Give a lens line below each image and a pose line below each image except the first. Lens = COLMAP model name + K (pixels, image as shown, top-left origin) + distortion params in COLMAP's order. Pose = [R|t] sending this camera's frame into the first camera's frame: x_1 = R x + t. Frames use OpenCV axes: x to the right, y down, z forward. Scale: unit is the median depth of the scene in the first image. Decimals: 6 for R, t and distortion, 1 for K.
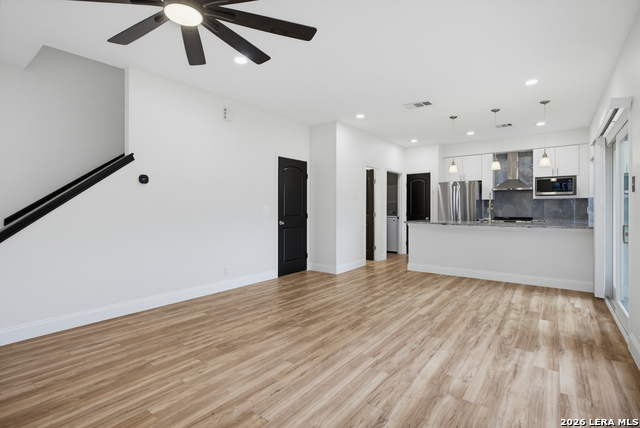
lens RADIAL K [[307.8, 0, 322.5], [0, 307.8, 212.7], [0, 0, 1]] dist [-0.009715, 0.003397]
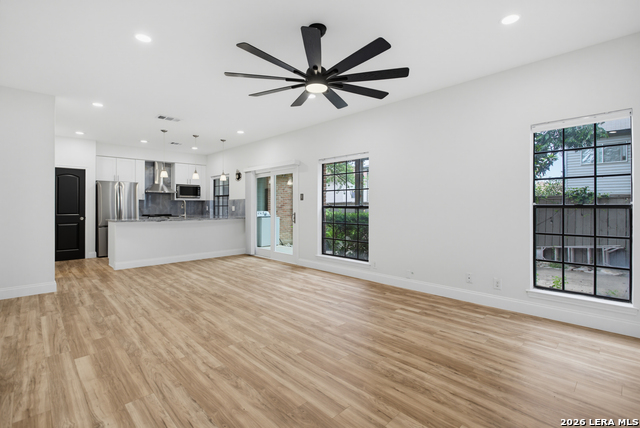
lens RADIAL K [[300.9, 0, 319.8], [0, 300.9, 207.9], [0, 0, 1]] dist [-0.012695, 0.001131]
pose [[0.148693, -0.001522, 0.988882, -0.991192], [0.016827, 0.999858, -0.000992, -0.000107], [-0.988740, 0.016787, 0.148697, 0.366896]]
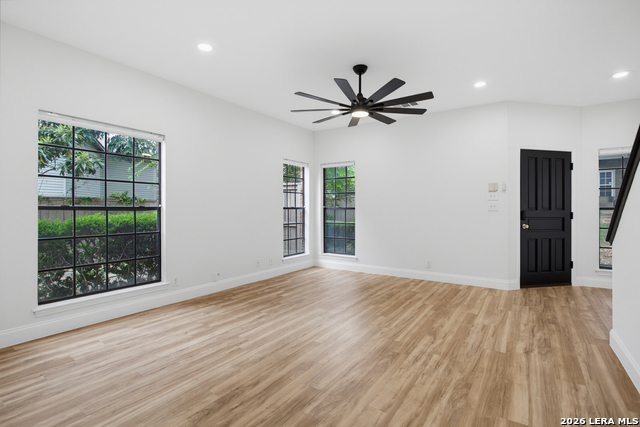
lens RADIAL K [[307.8, 0, 322.8], [0, 307.8, 211.5], [0, 0, 1]] dist [-0.009715, 0.003397]
pose [[-0.998249, 0.000132, -0.059151, -0.042428], [-0.001462, 0.999637, 0.026908, -0.022272], [0.059133, 0.026947, -0.997886, 1.492192]]
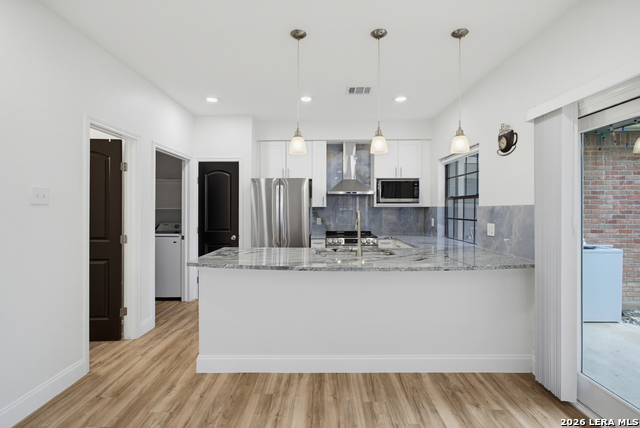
lens RADIAL K [[300.9, 0, 318.4], [0, 300.9, 205.2], [0, 0, 1]] dist [-0.012695, 0.001131]
pose [[0.804298, 0.008190, 0.594170, 0.282831], [0.008390, 0.999649, -0.025137, -0.063265], [-0.594167, 0.025203, 0.803947, 0.969261]]
